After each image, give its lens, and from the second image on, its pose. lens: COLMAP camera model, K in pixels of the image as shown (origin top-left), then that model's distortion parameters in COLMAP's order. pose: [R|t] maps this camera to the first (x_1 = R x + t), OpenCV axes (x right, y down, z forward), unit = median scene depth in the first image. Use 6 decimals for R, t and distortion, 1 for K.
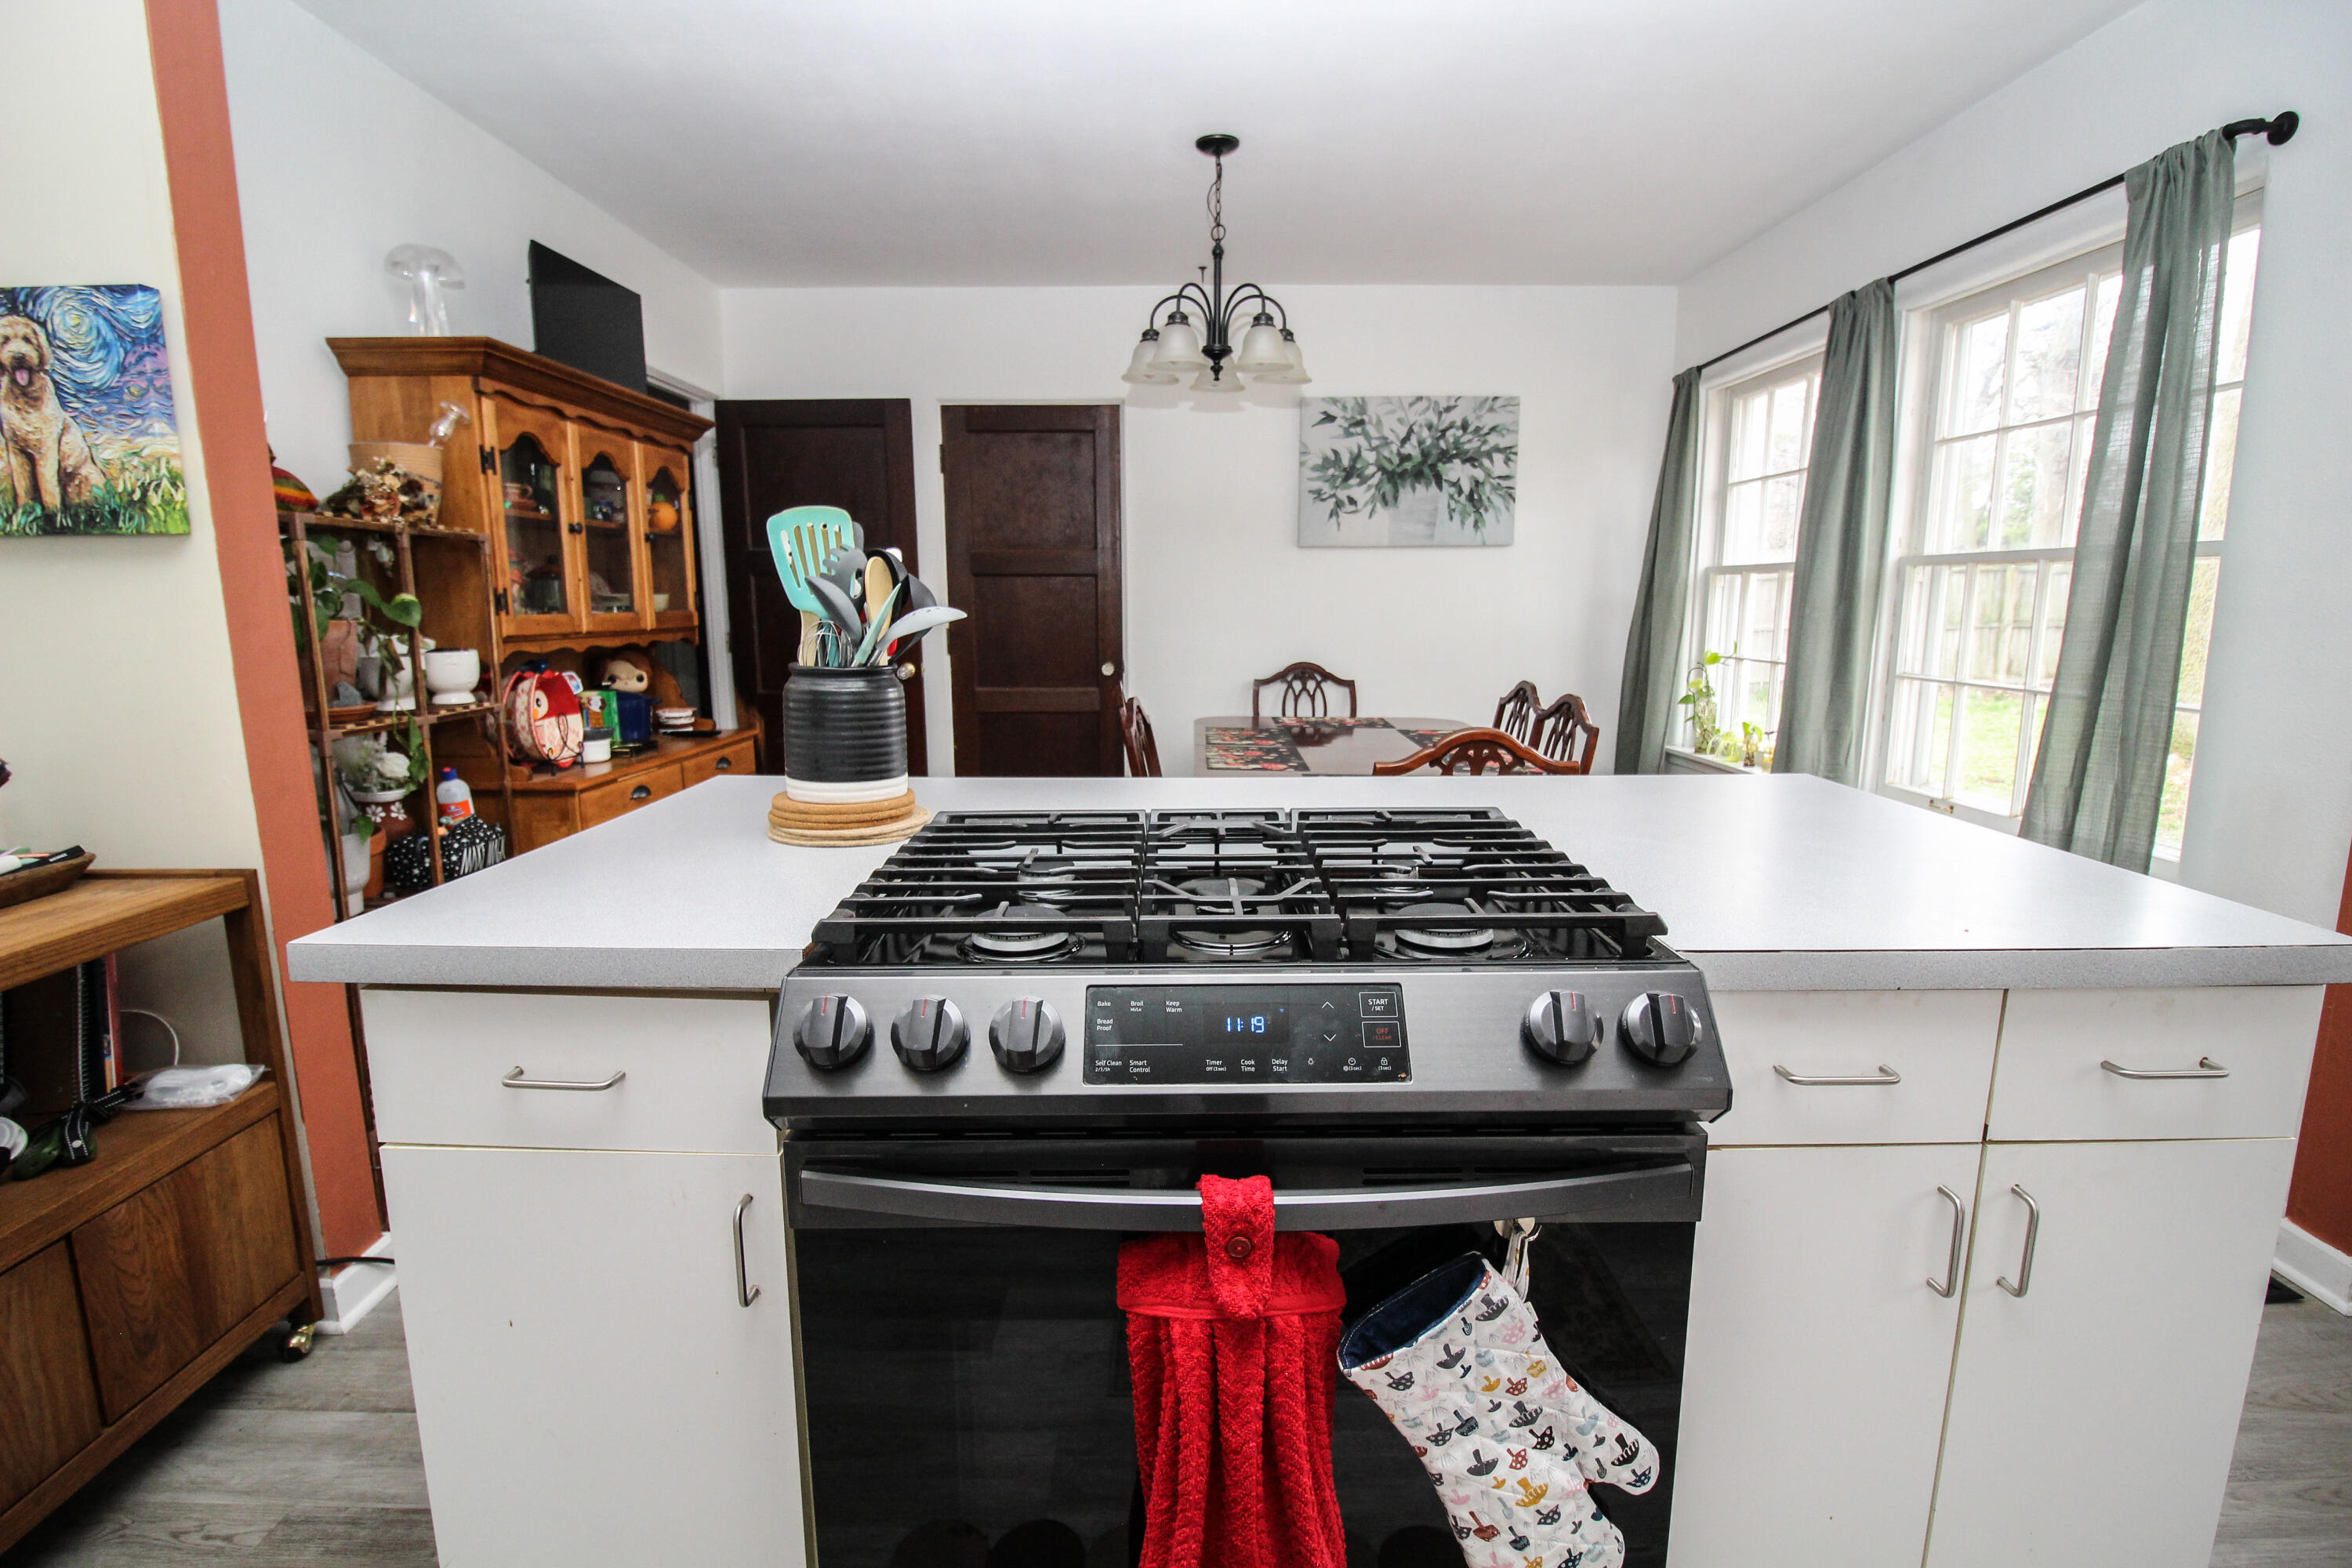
lens RADIAL K [[1082.1, 0, 1178.1], [0, 1082.1, 776.8], [0, 0, 1]] dist [-0.000009, -0.010837]
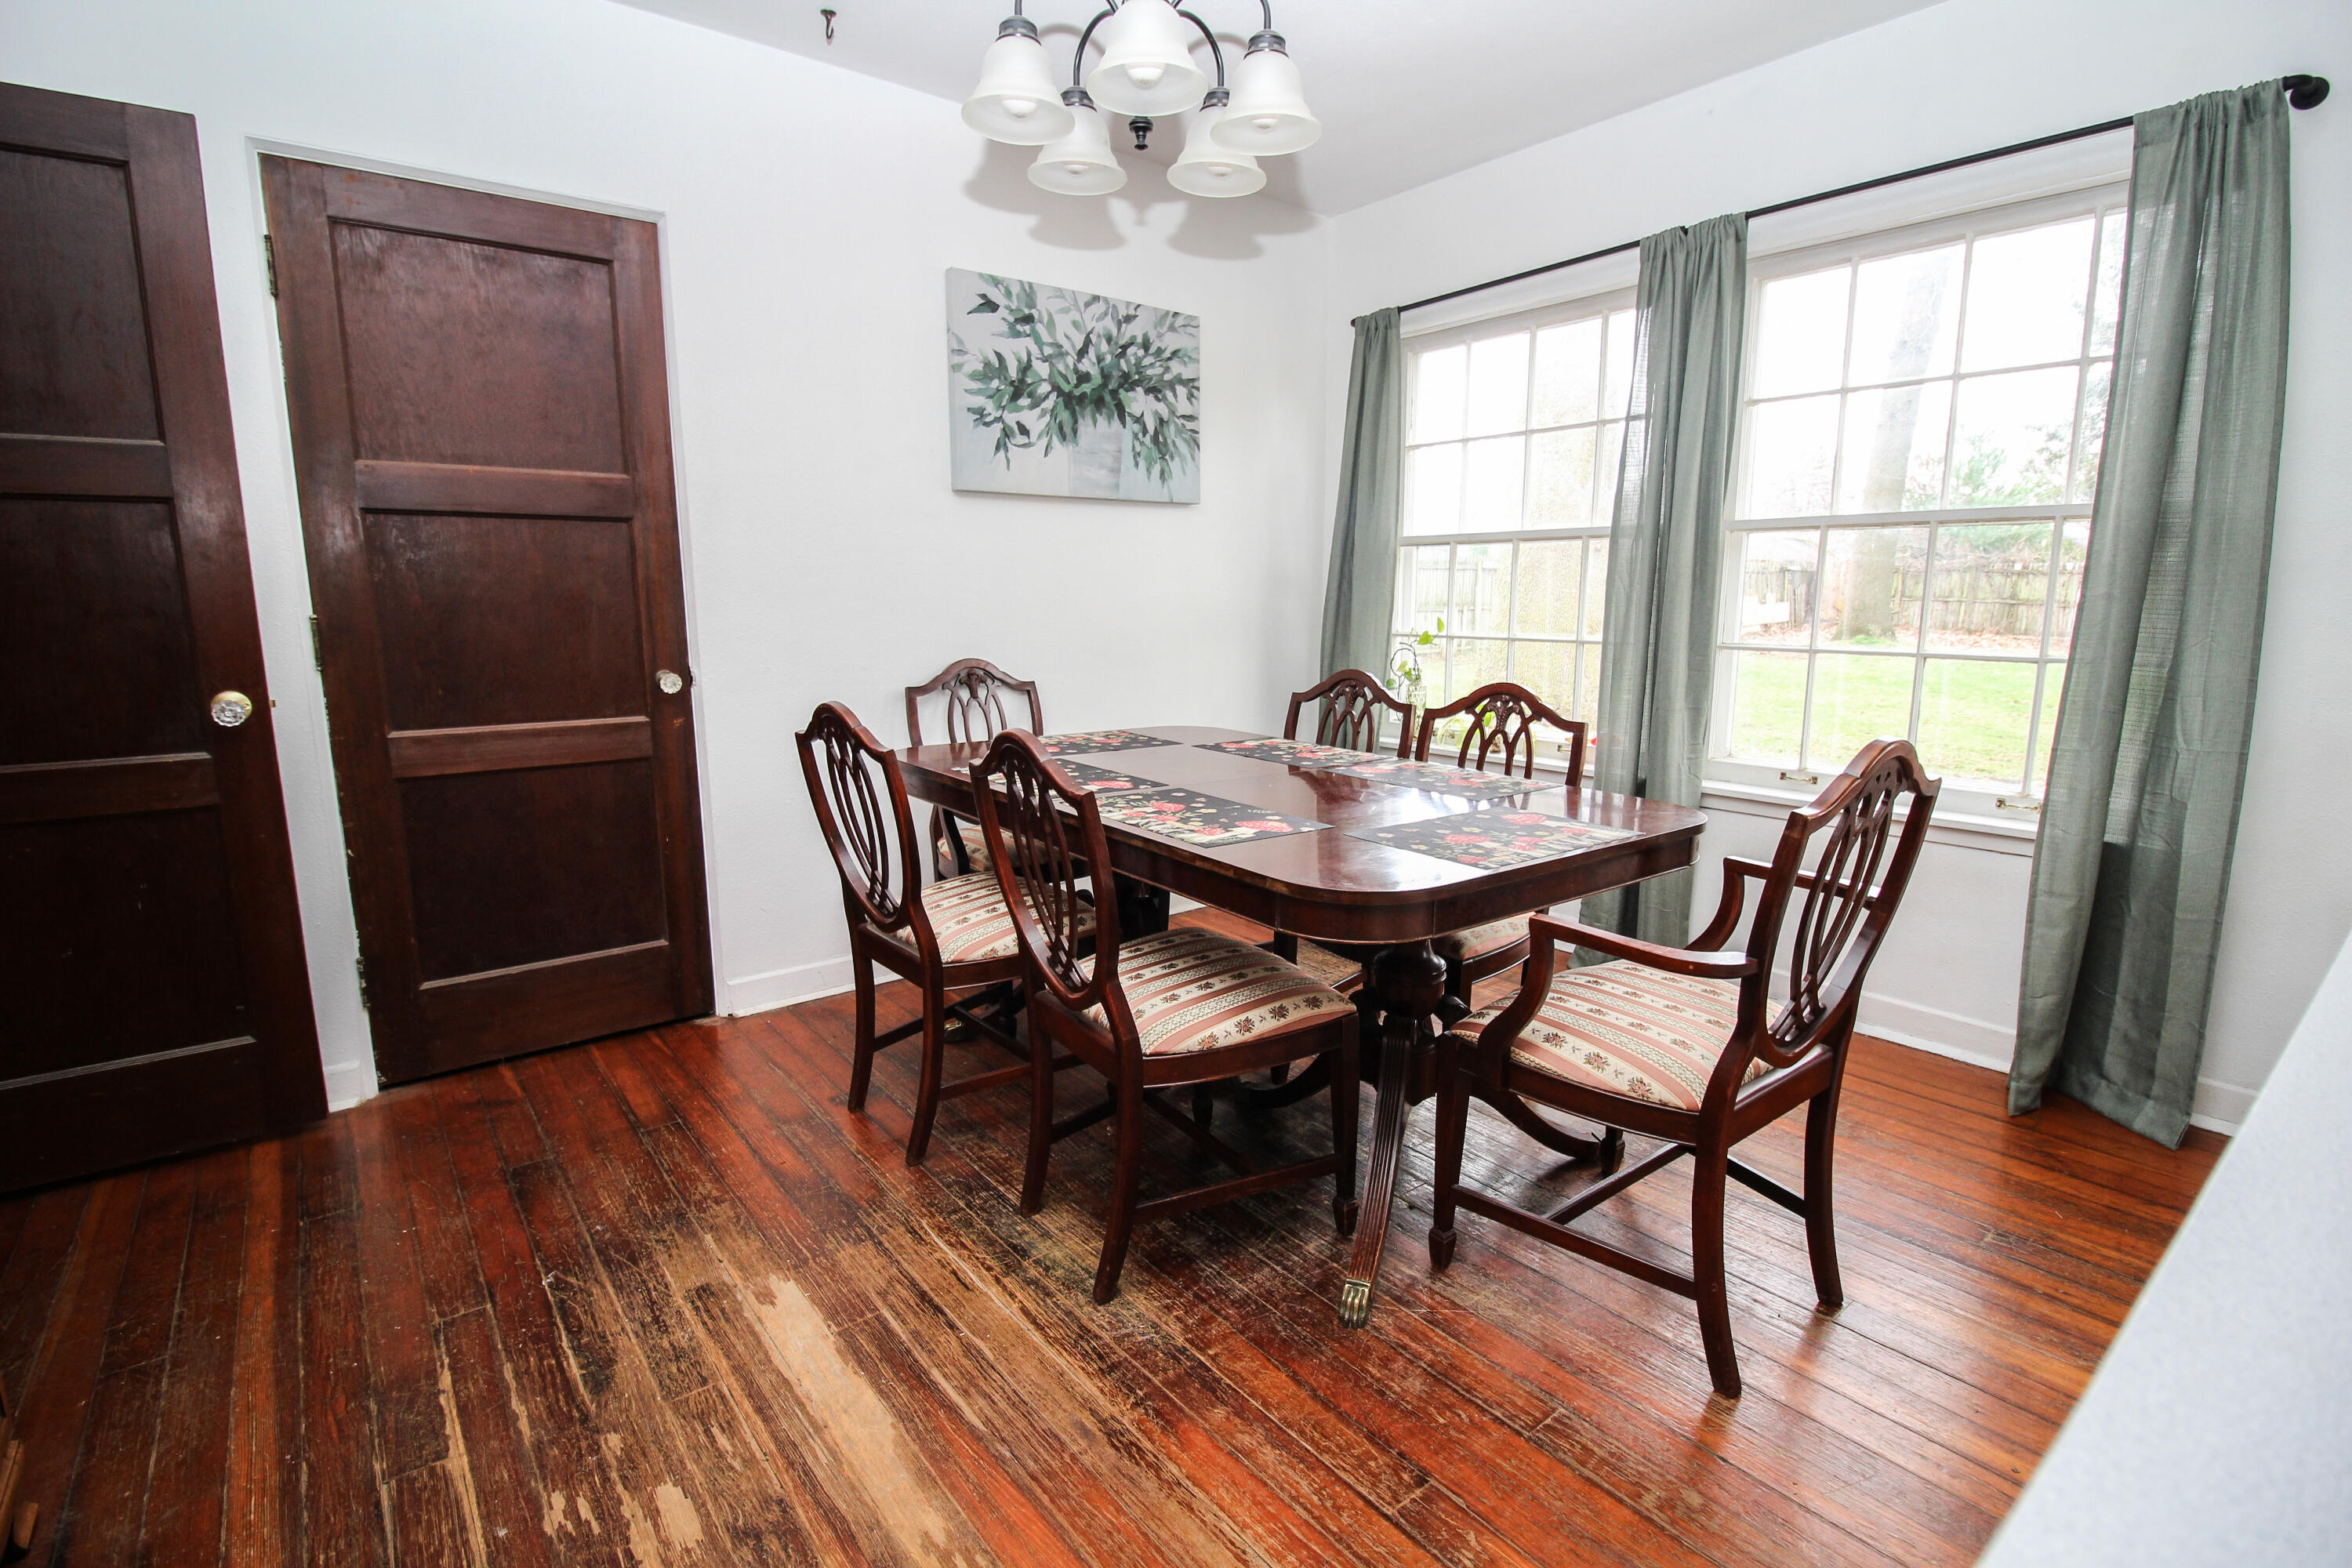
lens RADIAL K [[1082.1, 0, 1178.1], [0, 1082.1, 776.8], [0, 0, 1]] dist [-0.000009, -0.010837]
pose [[0.784924, -0.102153, 0.611113, -0.218250], [0.099367, 0.994303, 0.038578, -0.046115], [-0.611573, 0.030444, 0.790602, 0.386882]]
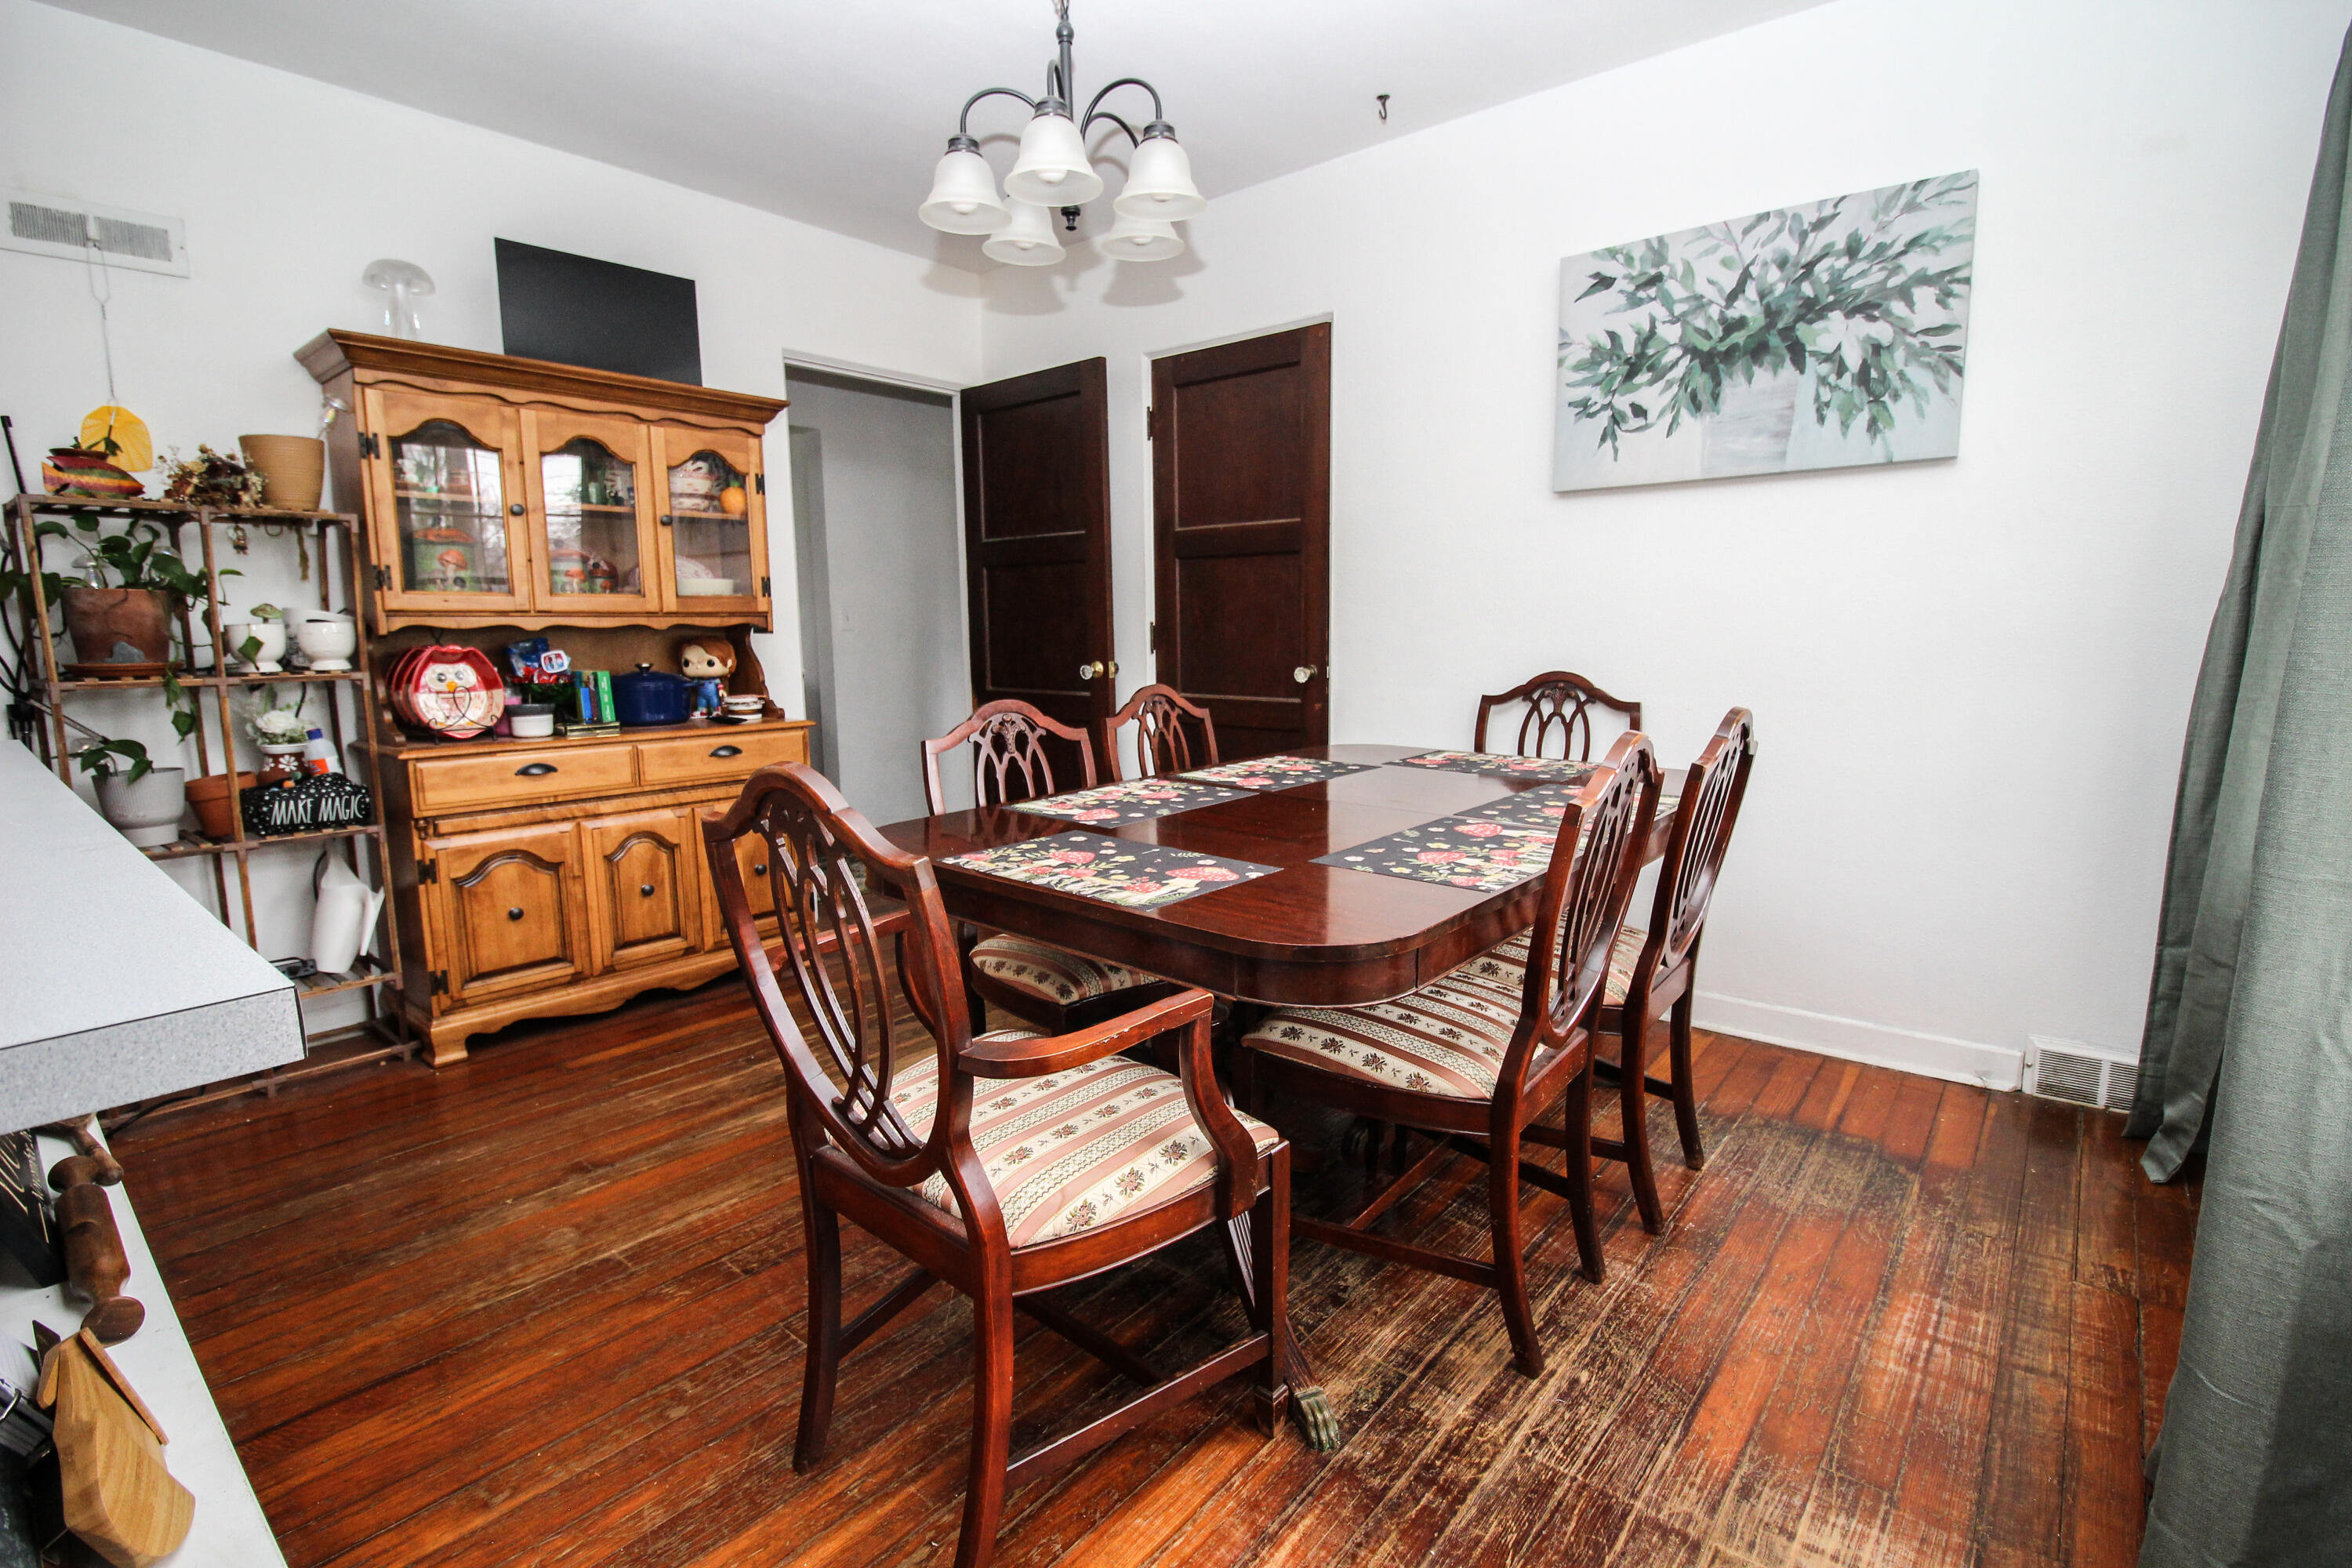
lens RADIAL K [[1091.1, 0, 1191.3], [0, 1091.1, 779.4], [0, 0, 1]] dist [0.000842, -0.012366]
pose [[0.769193, 0.085347, -0.633292, 0.378155], [-0.097541, 0.995109, 0.015636, -0.032099], [0.631528, 0.049745, 0.773755, 0.374864]]
